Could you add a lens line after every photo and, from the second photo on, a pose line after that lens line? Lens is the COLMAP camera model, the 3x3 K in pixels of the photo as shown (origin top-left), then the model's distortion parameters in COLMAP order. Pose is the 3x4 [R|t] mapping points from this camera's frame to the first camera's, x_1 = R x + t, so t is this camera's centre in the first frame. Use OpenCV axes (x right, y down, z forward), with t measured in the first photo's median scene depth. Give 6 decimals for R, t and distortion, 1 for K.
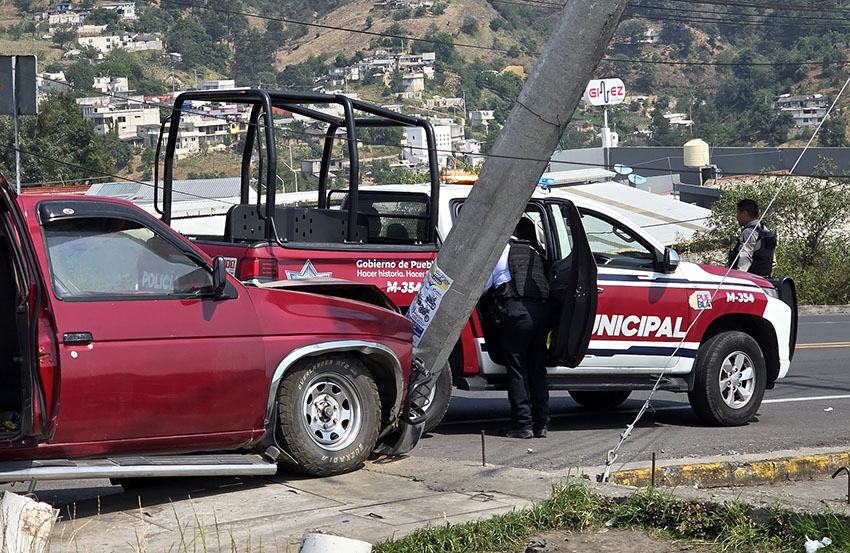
lens RADIAL K [[1741.1, 0, 424.9], [0, 1741.1, 276.6], [0, 0, 1]] dist [0.011762, 0.000000]
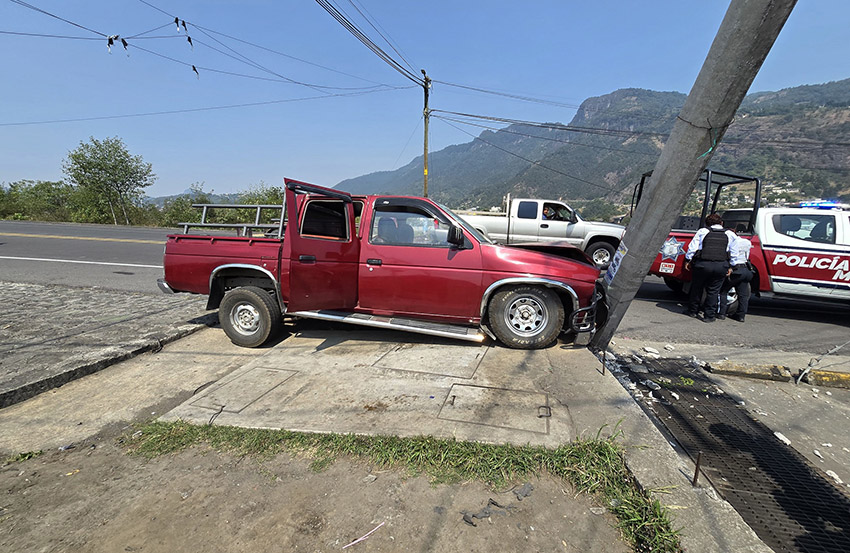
lens RADIAL K [[344.3, 0, 424.9], [0, 344.3, 279.7], [0, 0, 1]] dist [-0.002611, -0.001048]
pose [[0.634102, 0.147874, -0.758978, 0.148095], [-0.049858, 0.987320, 0.150708, -0.008850], [0.771641, -0.057723, 0.633434, 0.690092]]
